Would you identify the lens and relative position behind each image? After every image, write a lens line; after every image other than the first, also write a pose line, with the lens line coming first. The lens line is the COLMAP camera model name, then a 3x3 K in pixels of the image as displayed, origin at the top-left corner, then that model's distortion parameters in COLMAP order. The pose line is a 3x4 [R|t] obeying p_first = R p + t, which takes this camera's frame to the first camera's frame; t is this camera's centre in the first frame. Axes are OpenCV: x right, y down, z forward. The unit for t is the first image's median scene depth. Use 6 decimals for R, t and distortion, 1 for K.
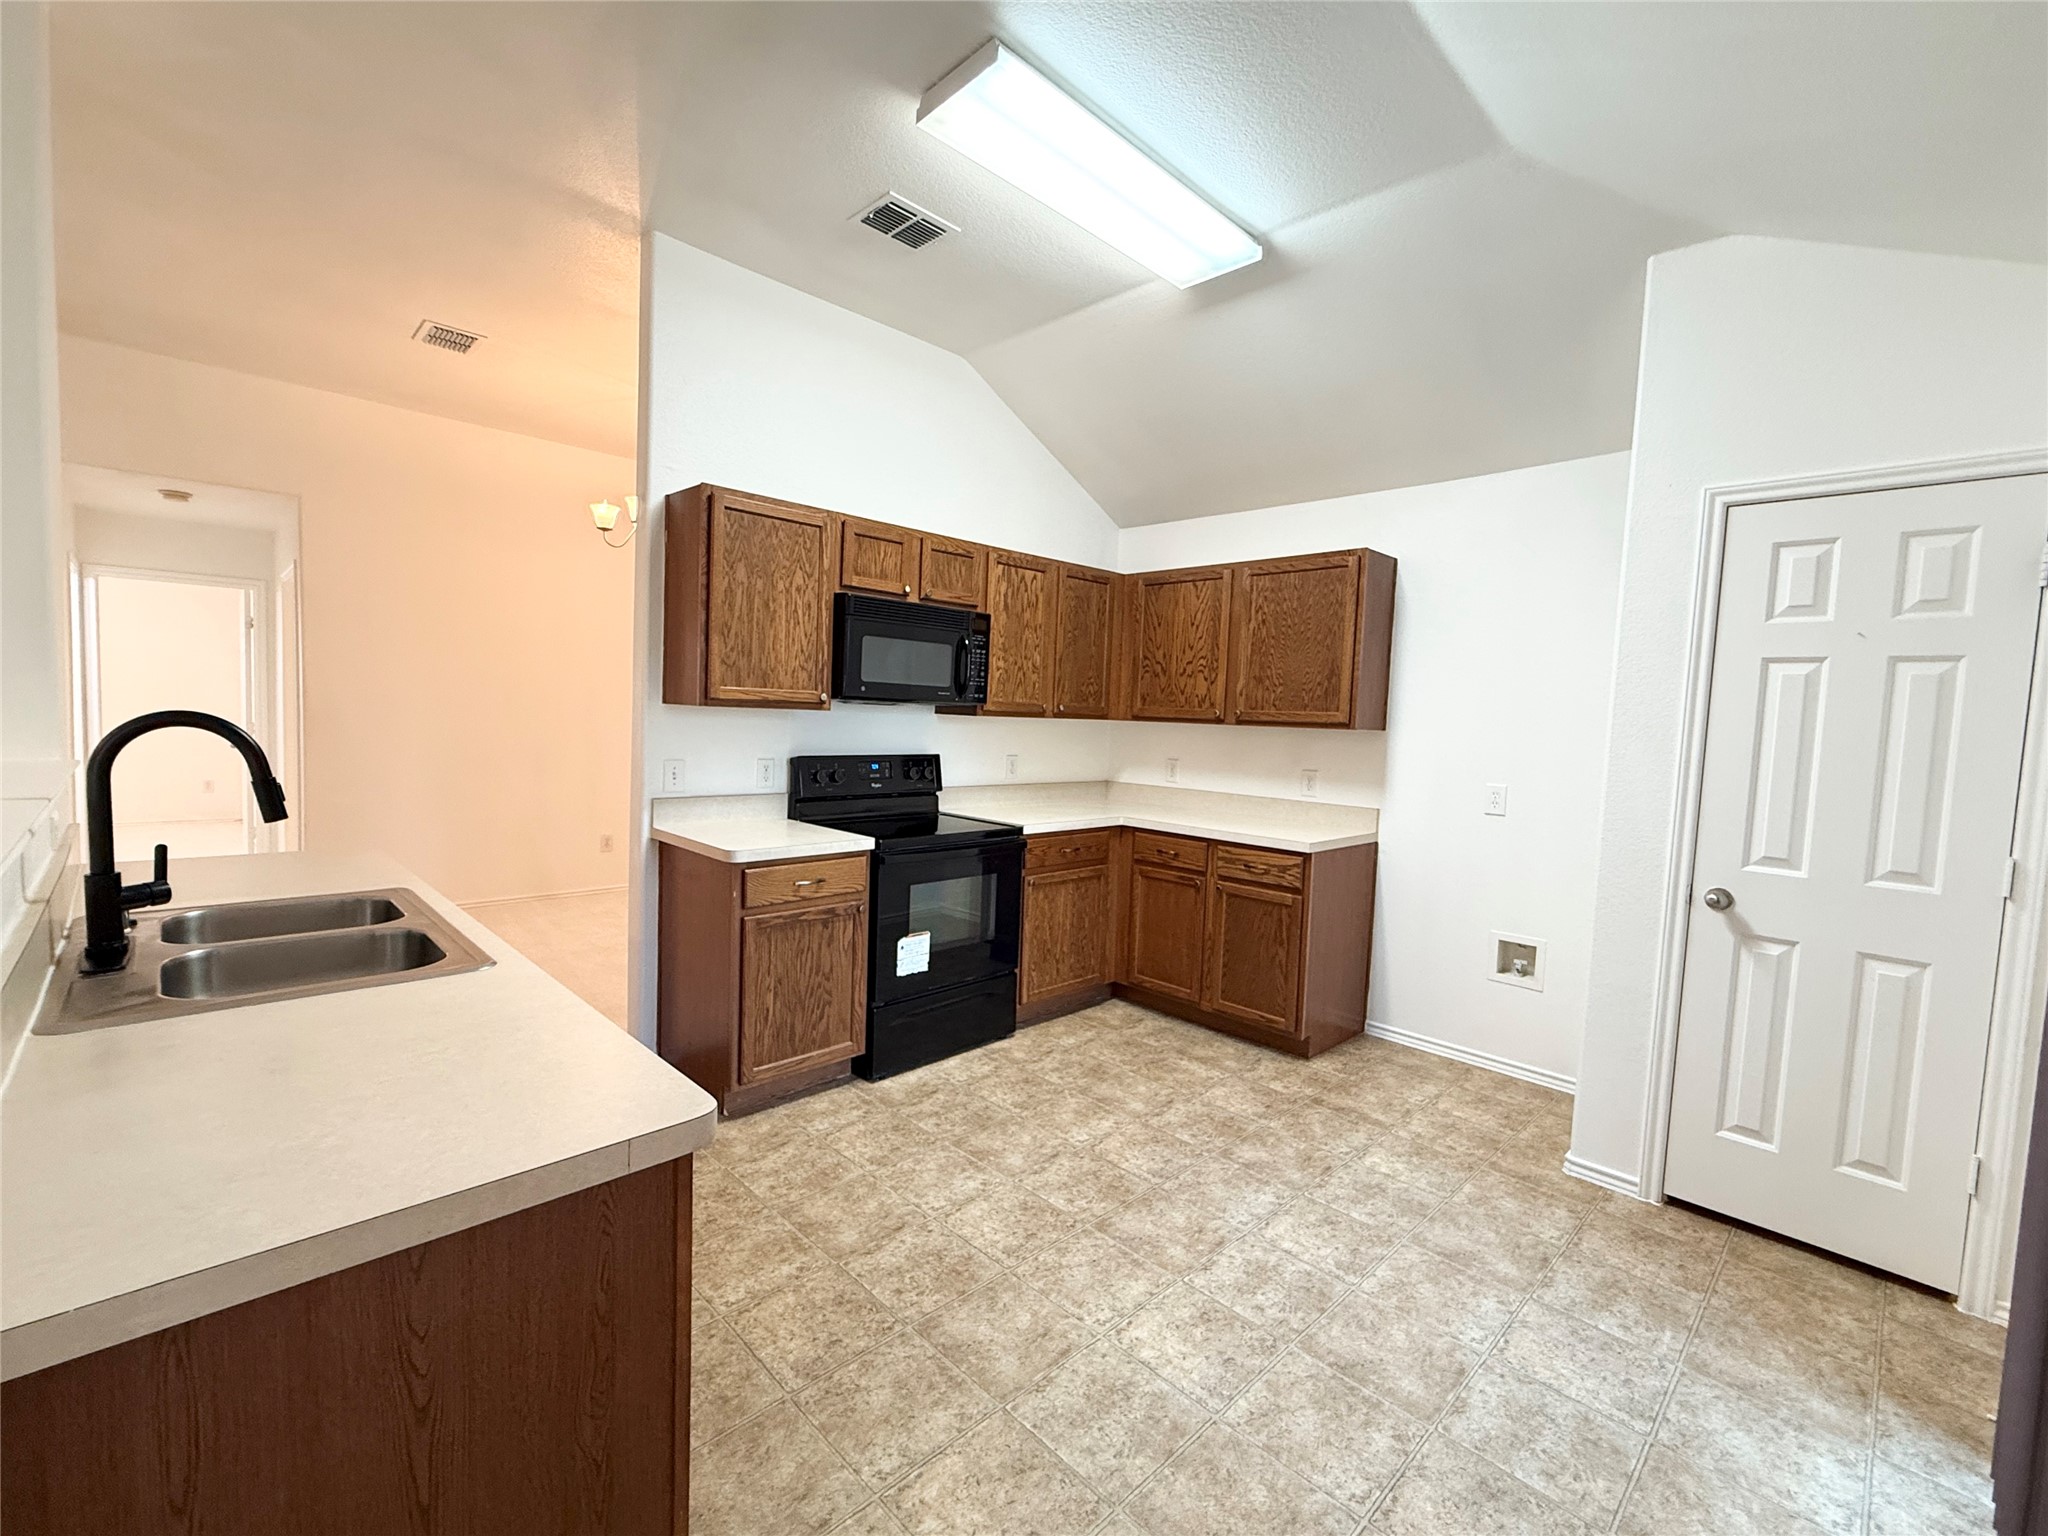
lens RADIAL K [[878.0, 0, 1015.0], [0, 878.0, 769.2], [0, 0, 1]] dist [-0.000602, -0.000178]
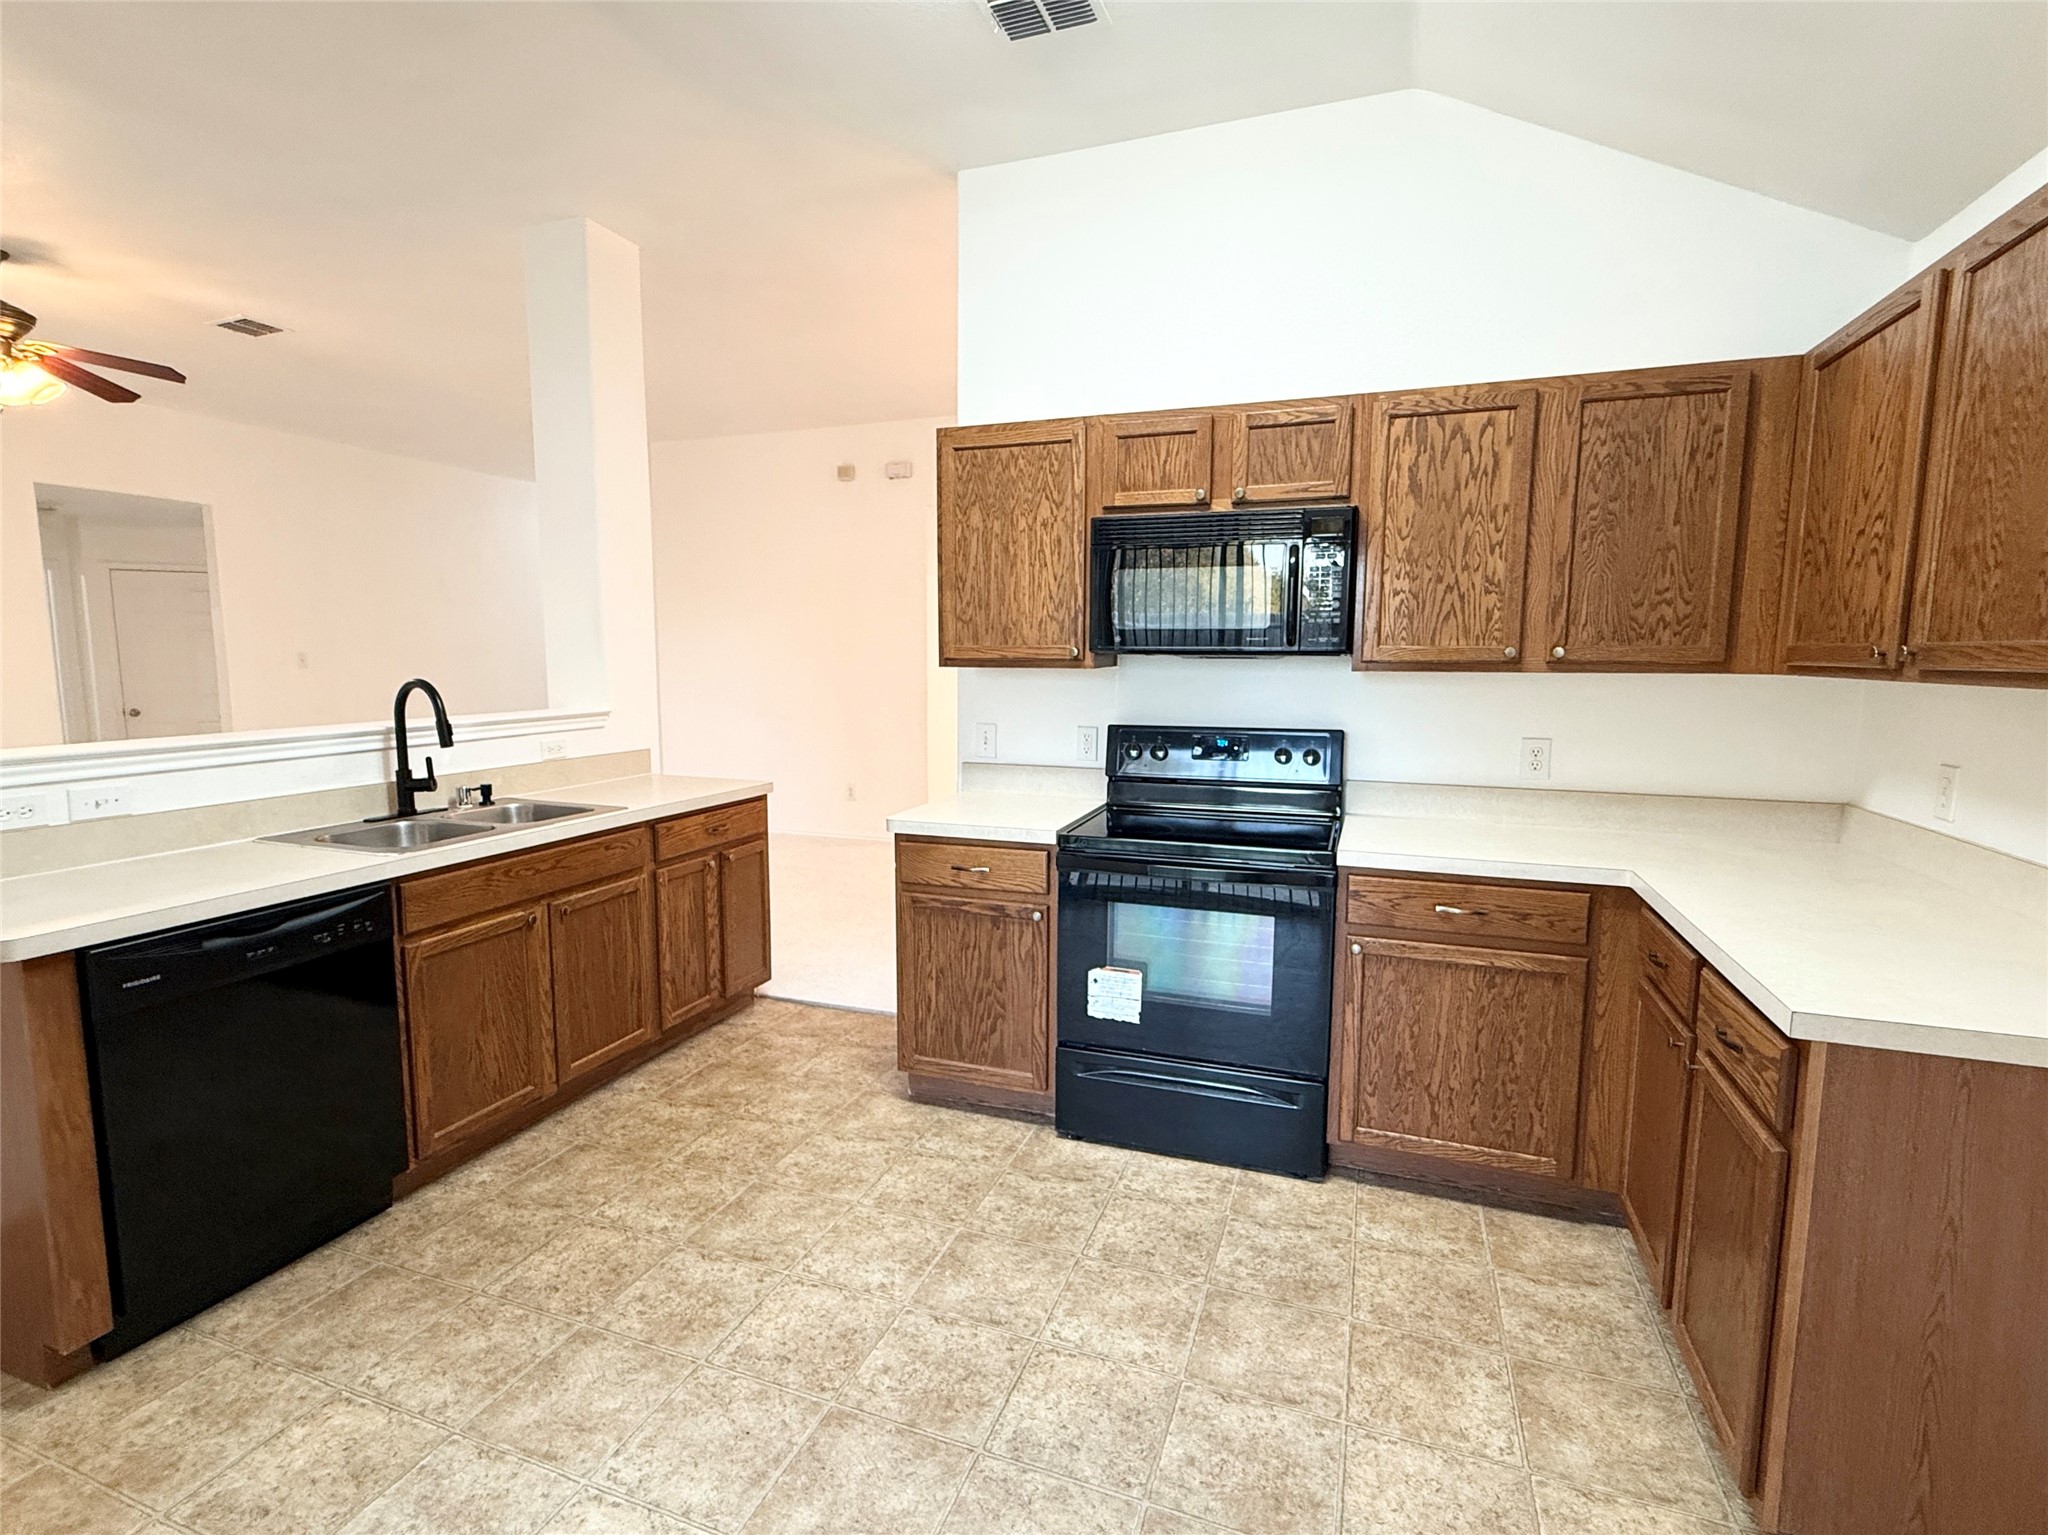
lens RADIAL K [[968.9, 0, 1017.3], [0, 968.9, 767.0], [0, 0, 1]] dist [-0.001555, 0.000446]
pose [[0.427944, 0.070128, -0.901080, 0.576504], [-0.043928, 0.997421, 0.056764, -0.024788], [0.902737, 0.015291, 0.429921, 0.570668]]
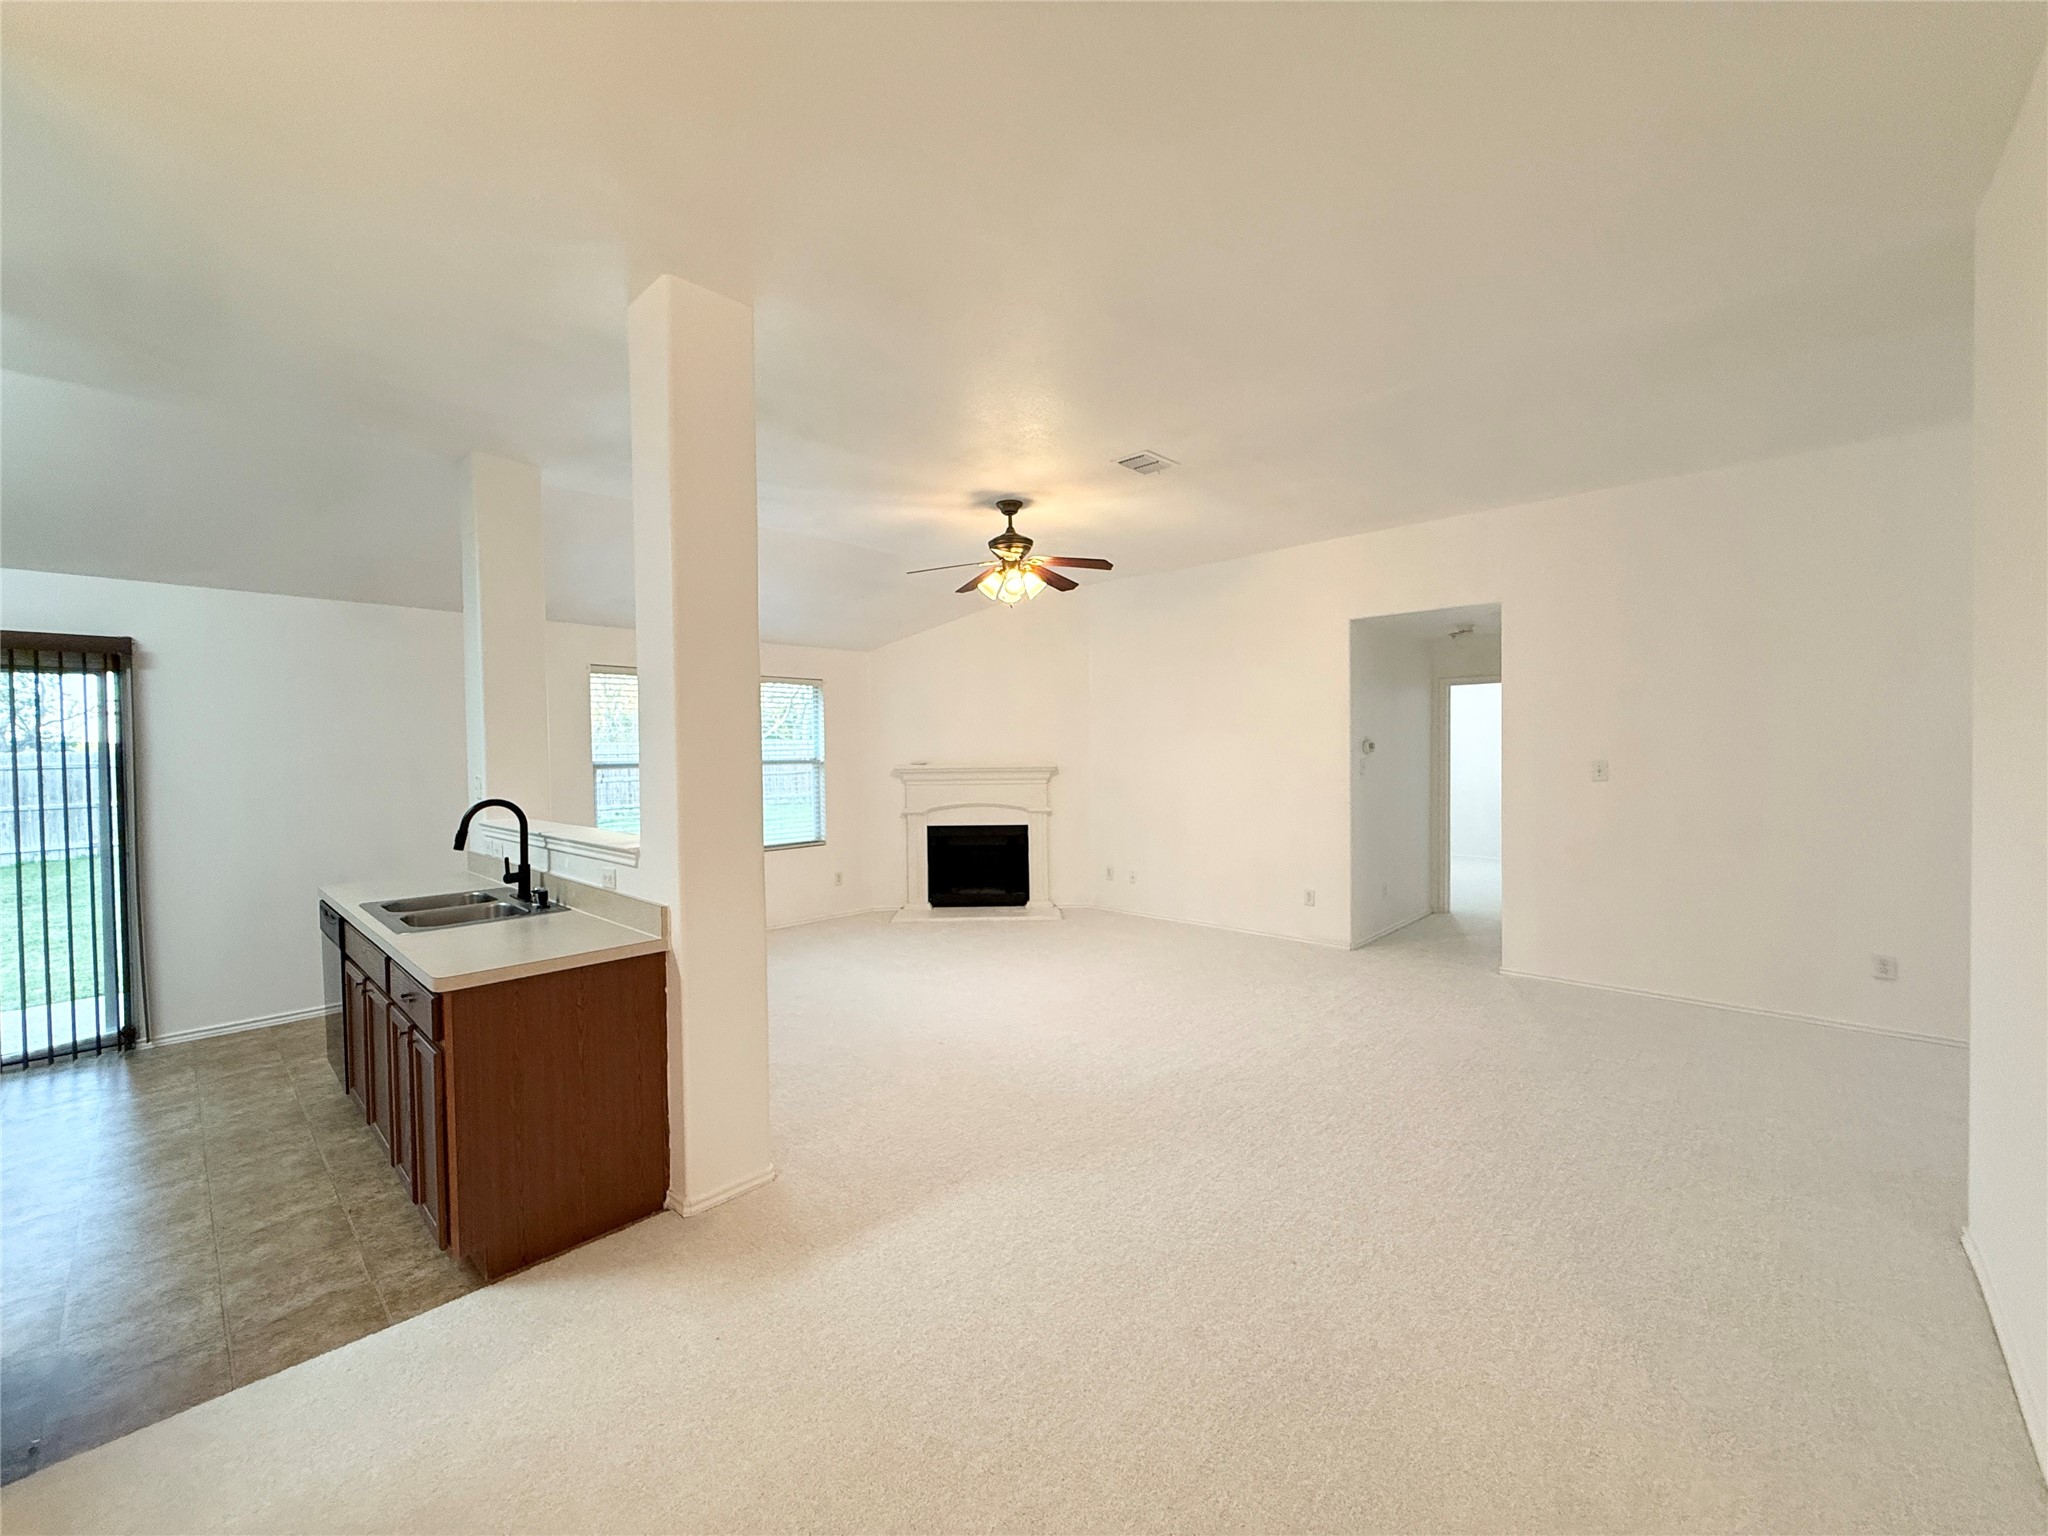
lens RADIAL K [[818.6, 0, 1016.8], [0, 818.6, 768.2], [0, 0, 1]] dist [-0.000800, 0.000234]
pose [[-0.998857, -0.025339, -0.040530, -1.034997], [-0.028661, 0.996085, 0.083622, -0.170615], [0.038252, 0.084688, -0.995673, 1.480665]]
